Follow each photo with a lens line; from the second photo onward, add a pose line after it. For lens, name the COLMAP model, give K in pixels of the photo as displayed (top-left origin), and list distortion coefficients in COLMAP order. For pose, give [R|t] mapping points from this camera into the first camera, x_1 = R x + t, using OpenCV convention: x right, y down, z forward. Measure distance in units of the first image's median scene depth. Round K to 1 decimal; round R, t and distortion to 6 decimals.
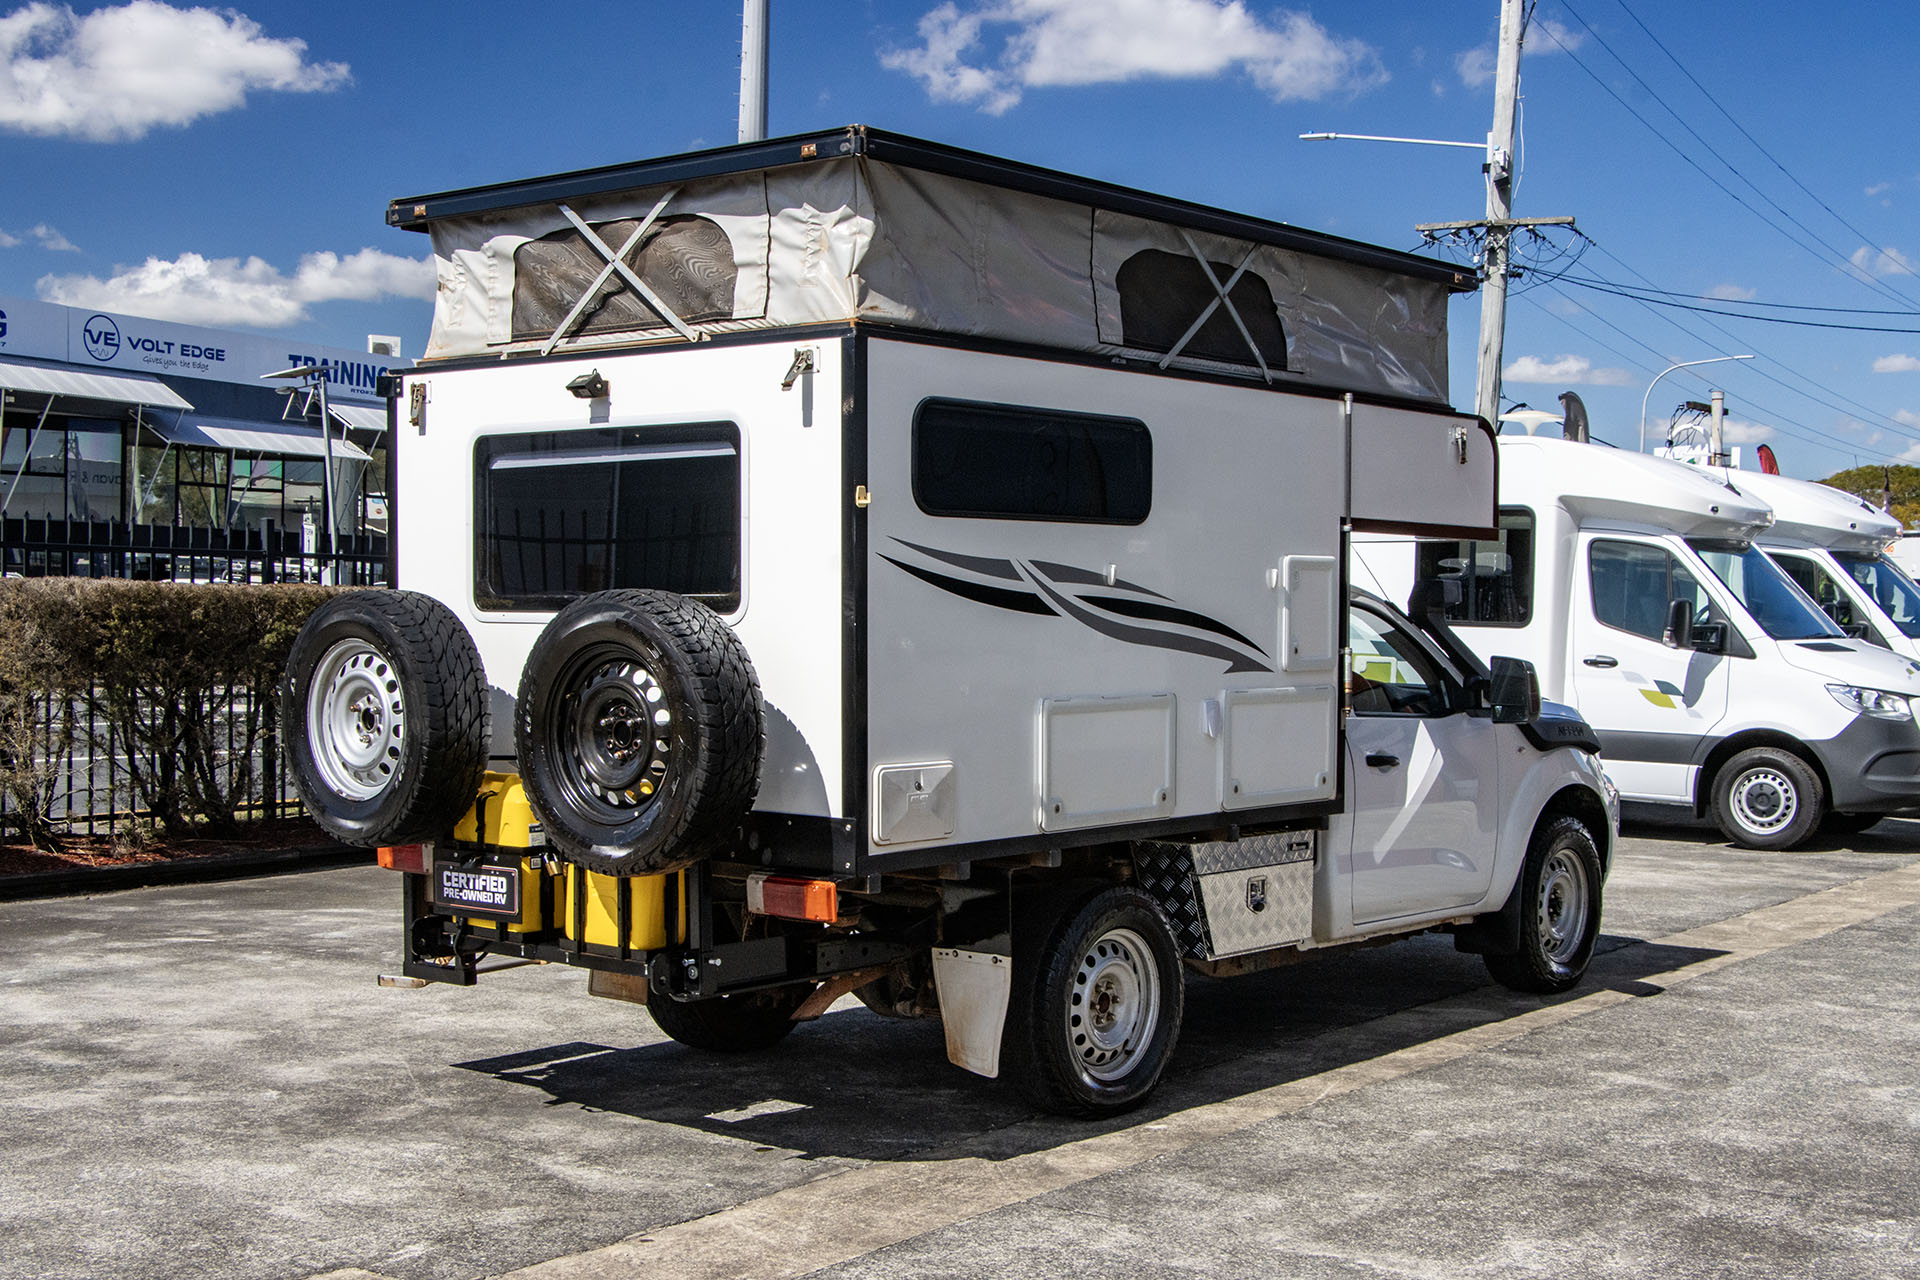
lens RADIAL K [[2367.7, 0, 948.5], [0, 2367.7, 660.3], [0, 0, 1]] dist [-0.046002, 0.342319]
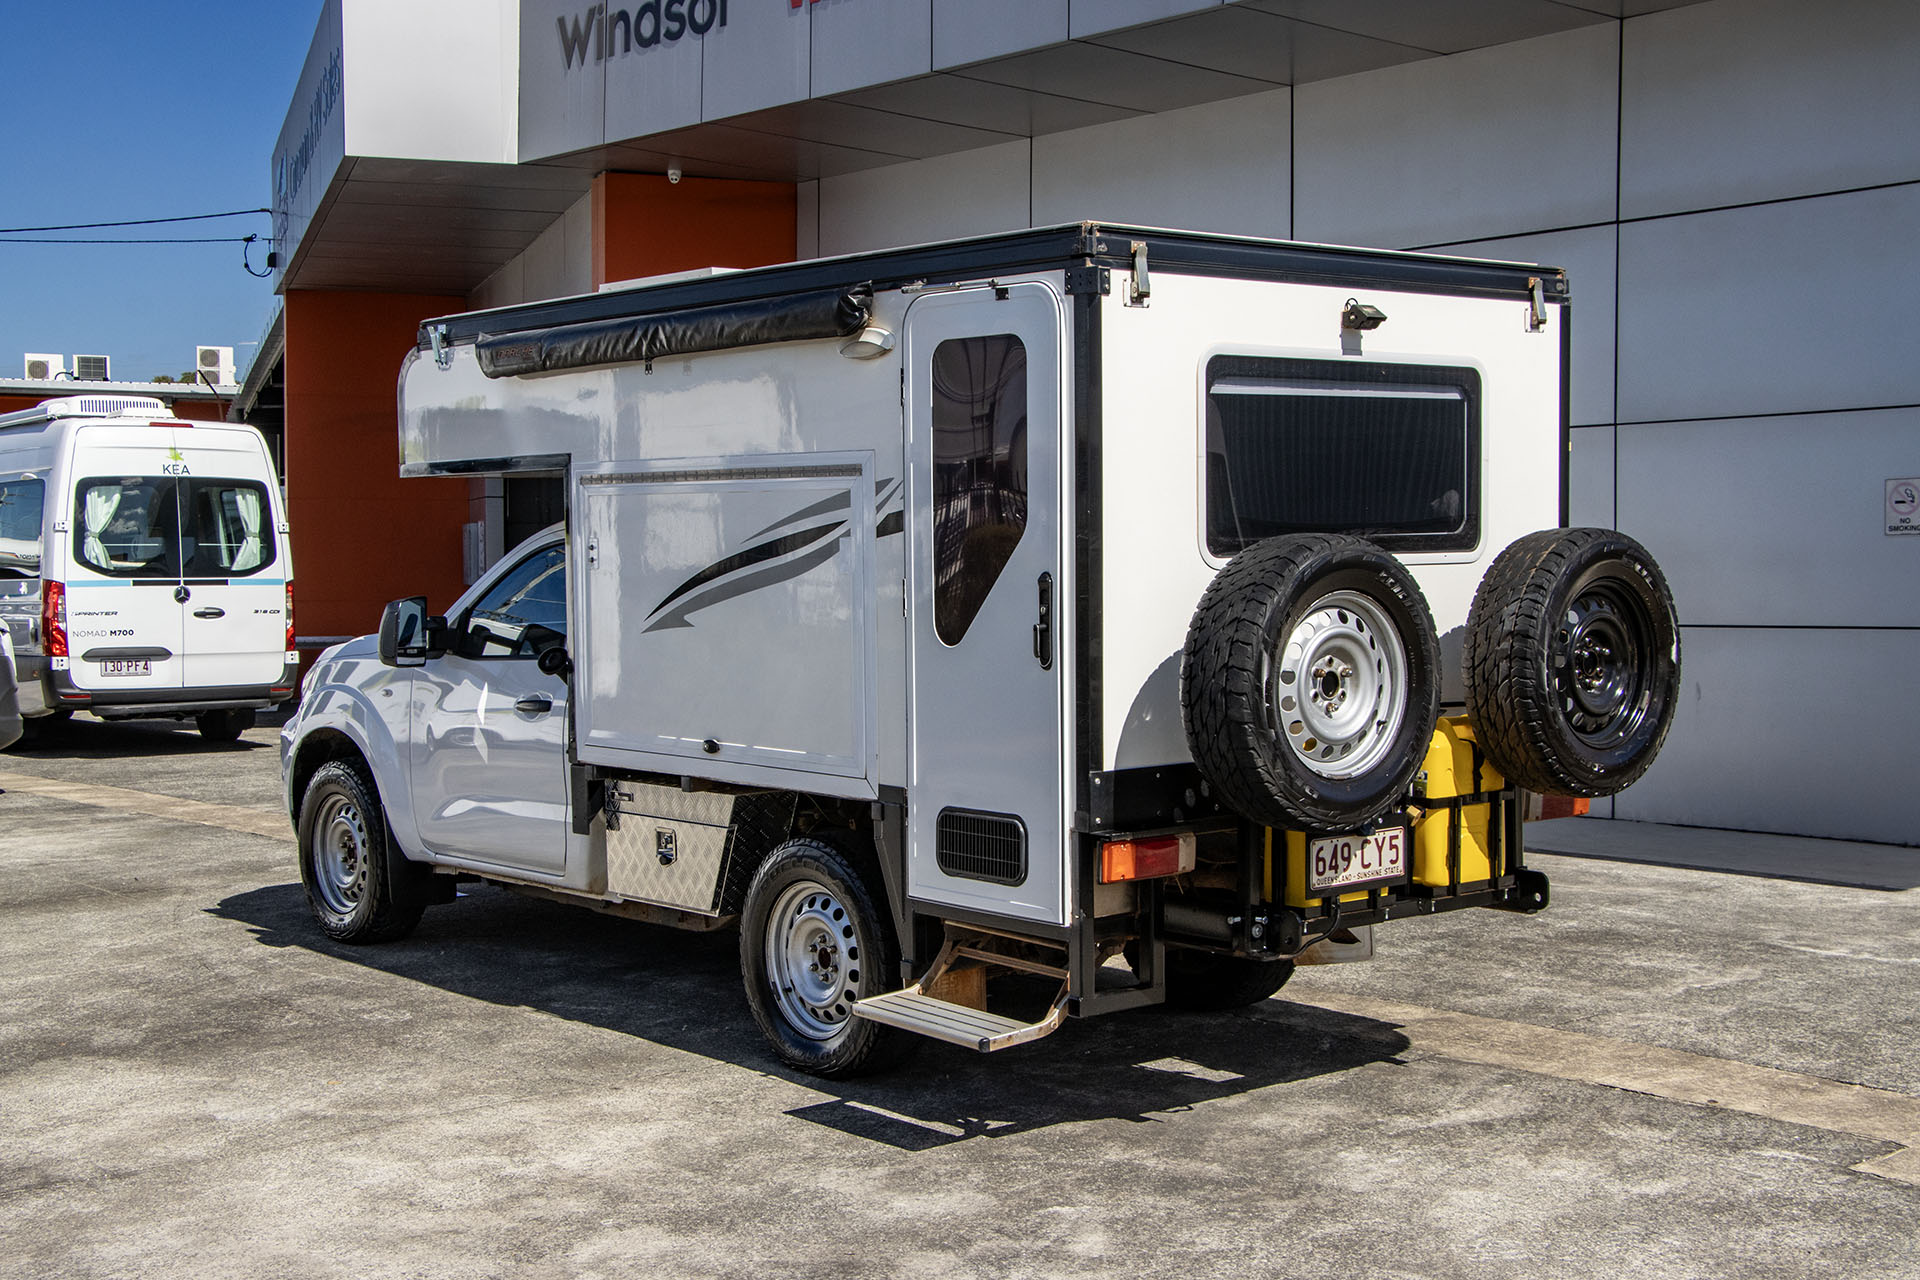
lens RADIAL K [[2469.3, 0, 960.0], [0, 2469.3, 640.0], [0, 0, 1]] dist [-0.028853, 0.575944]
pose [[0.181251, -0.056753, 0.981798, -1.110046], [0.037753, 0.997999, 0.050720, -0.040400], [-0.982712, 0.027872, 0.183031, 0.932317]]
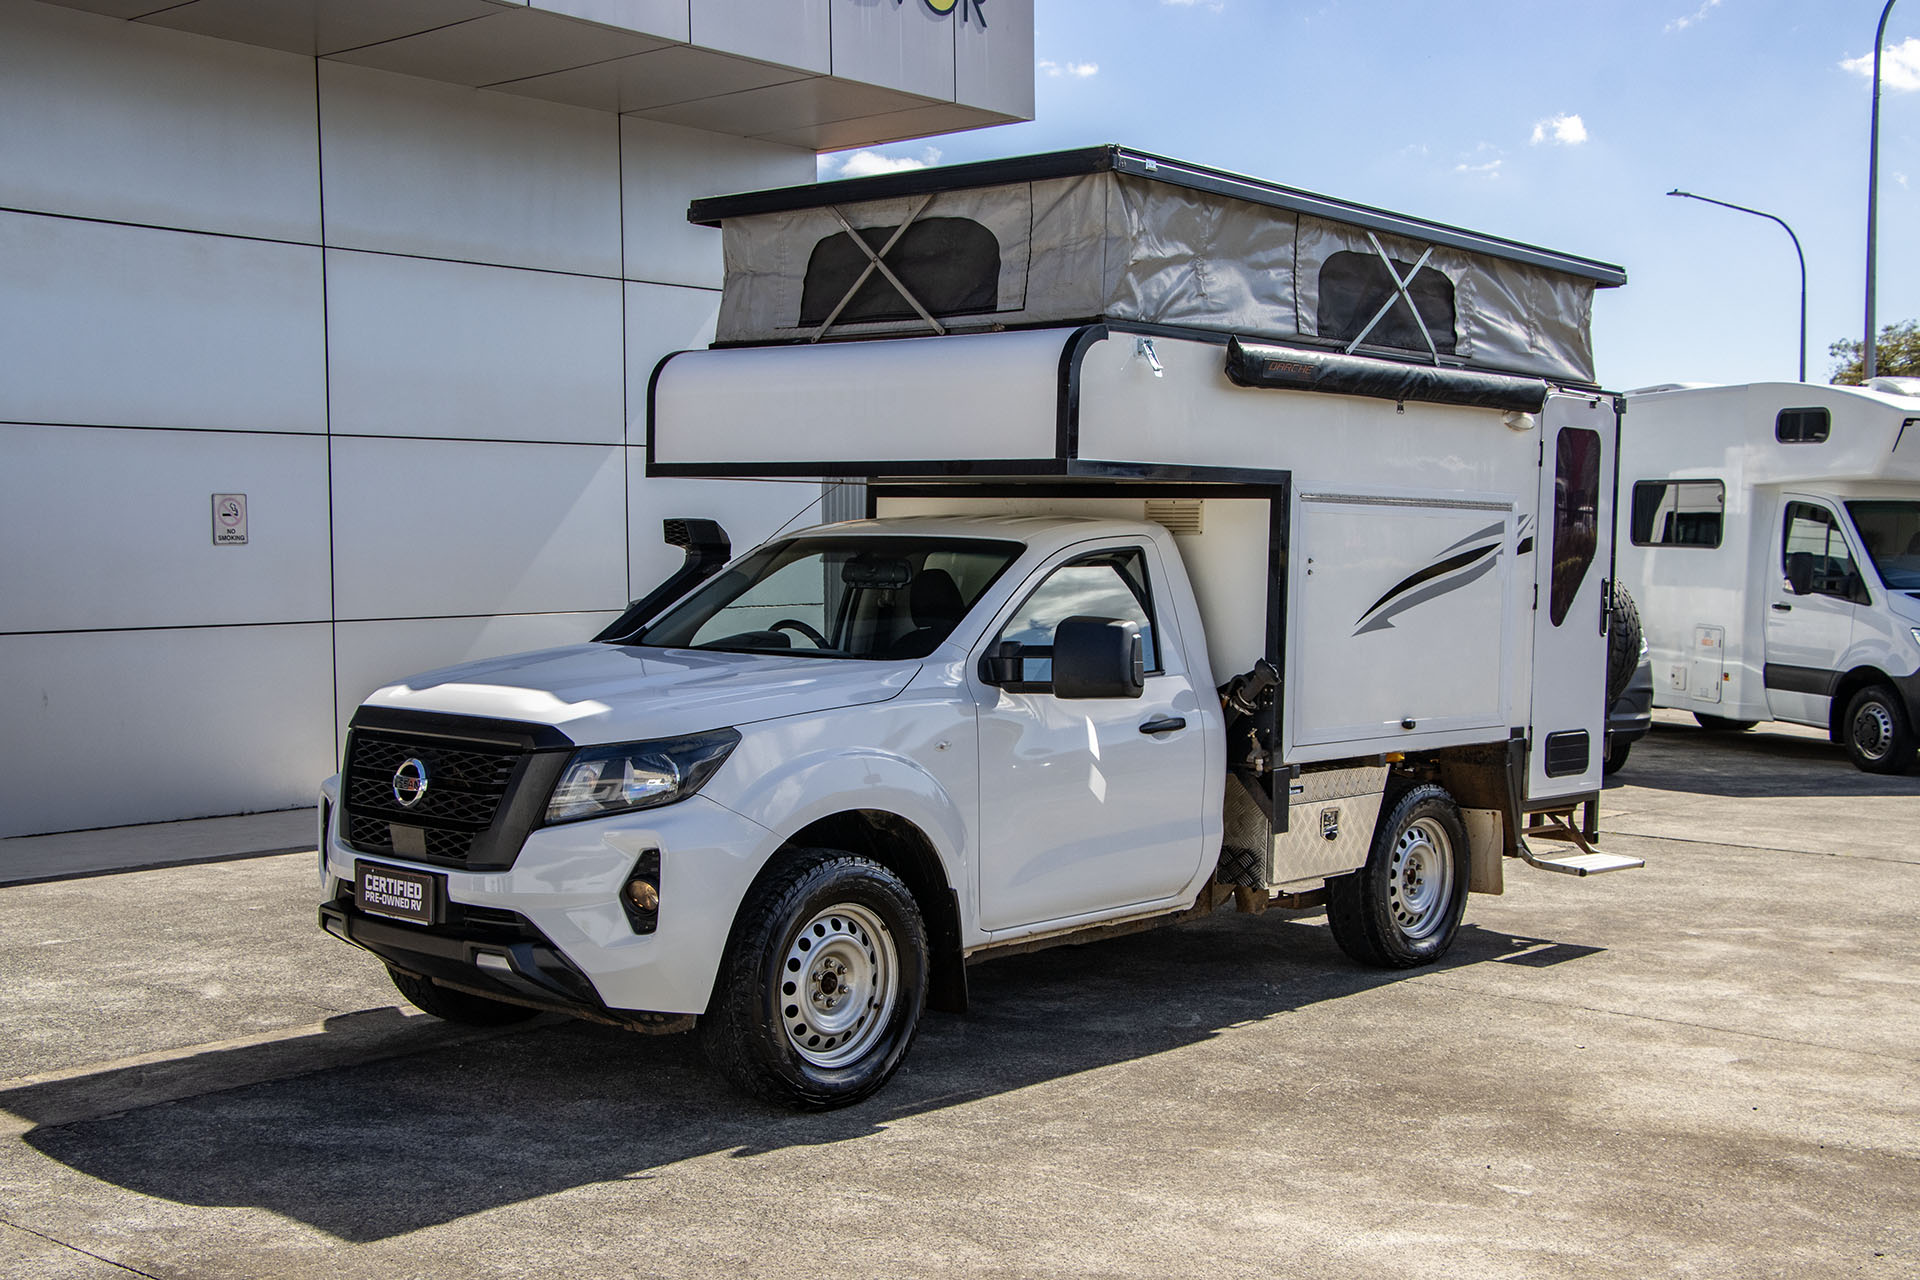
lens RADIAL K [[2257.6, 0, 965.4], [0, 2257.6, 664.7], [0, 0, 1]] dist [-0.064668, 0.316632]
pose [[-0.998653, -0.028495, 0.043353, 0.079324], [-0.024856, 0.996299, 0.082287, -0.067453], [-0.045537, 0.081099, -0.995665, 2.405196]]
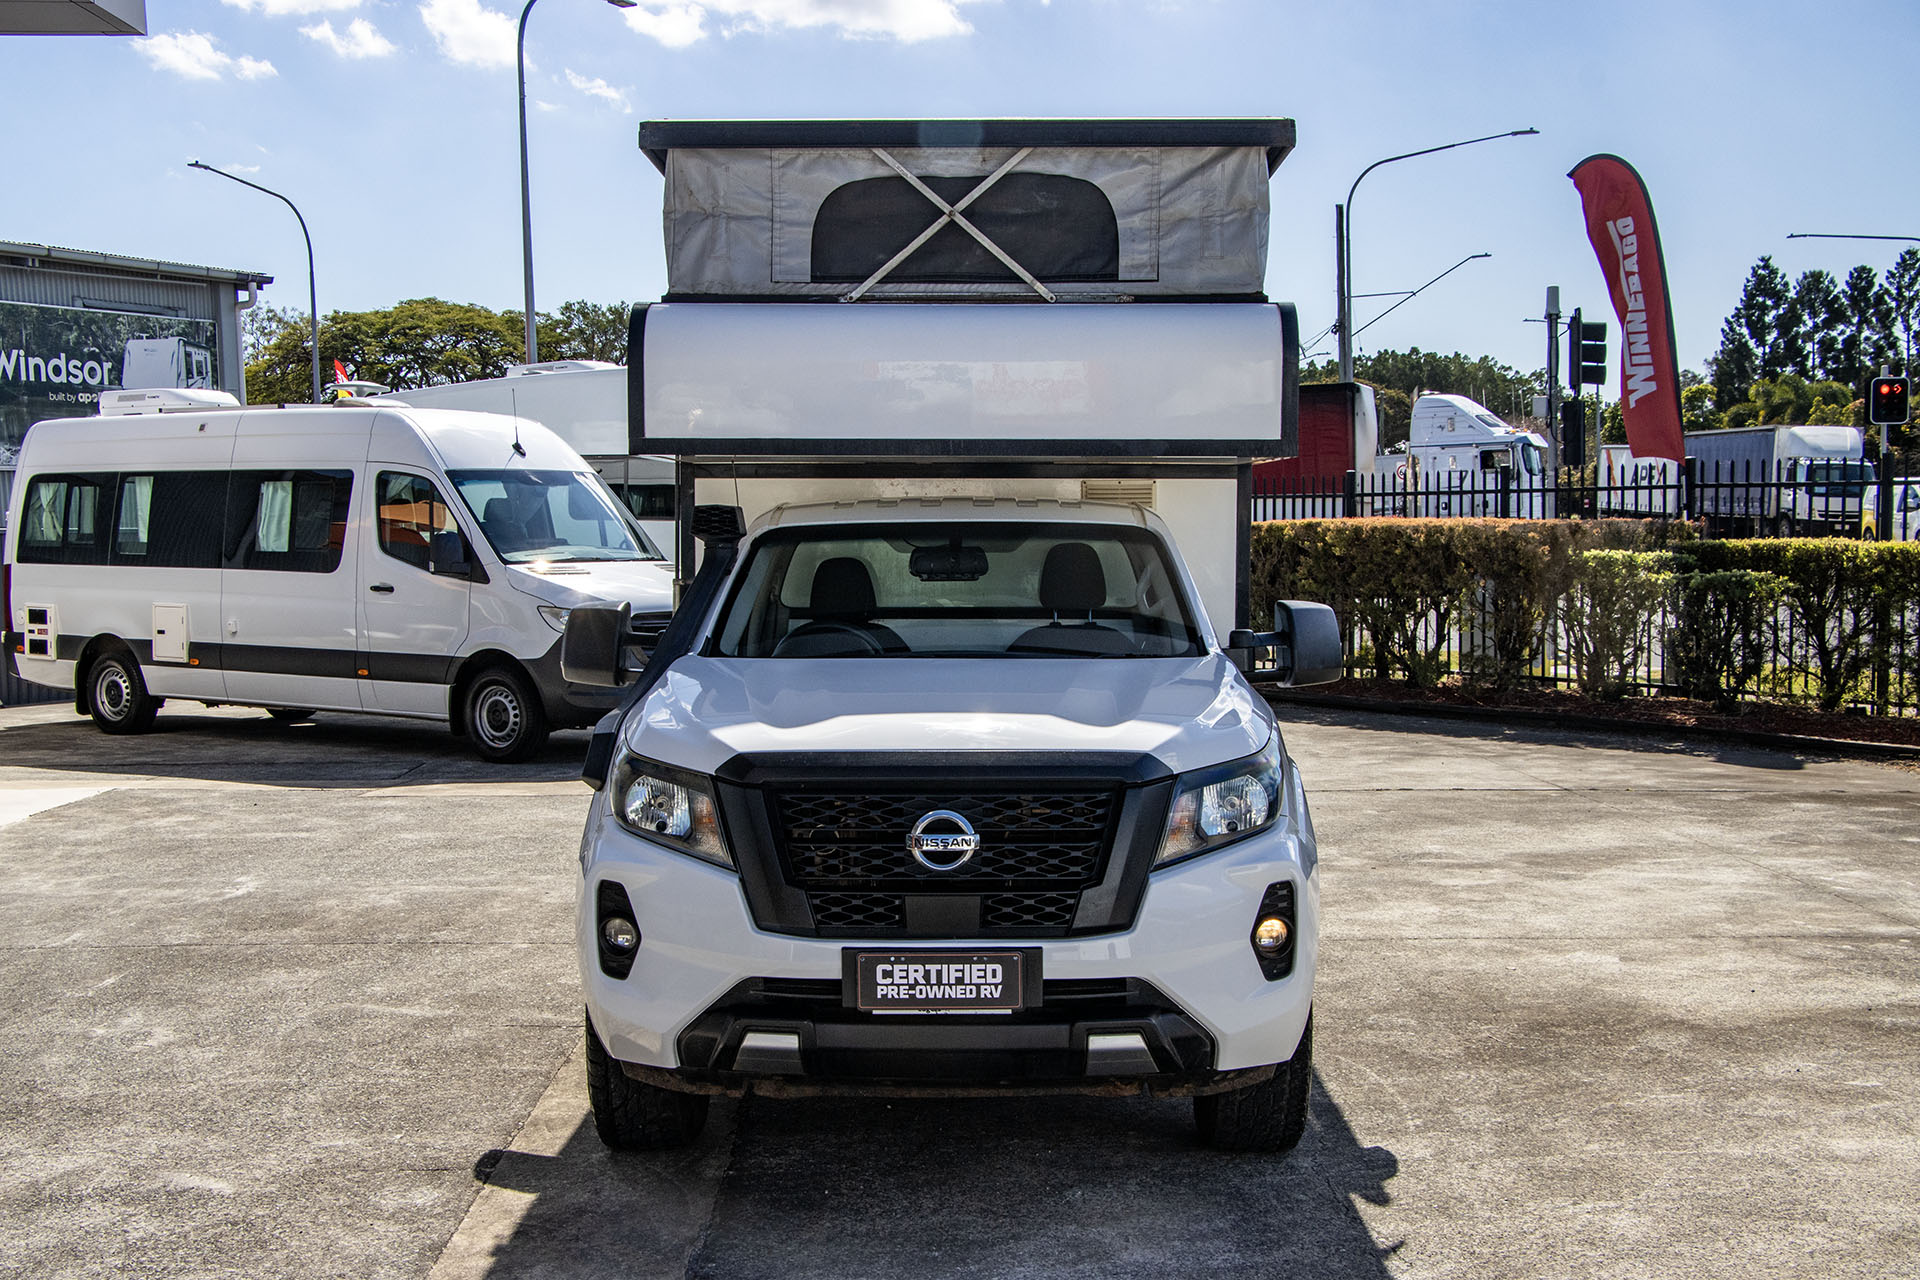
lens RADIAL K [[2225.0, 0, 925.9], [0, 2225.0, 651.2], [0, 0, 1]] dist [-0.072865, 0.276889]
pose [[-0.786108, 0.025972, -0.617543, 0.770261], [-0.023716, 0.997114, 0.072125, -0.051996], [0.617634, 0.071344, -0.783223, 2.072352]]
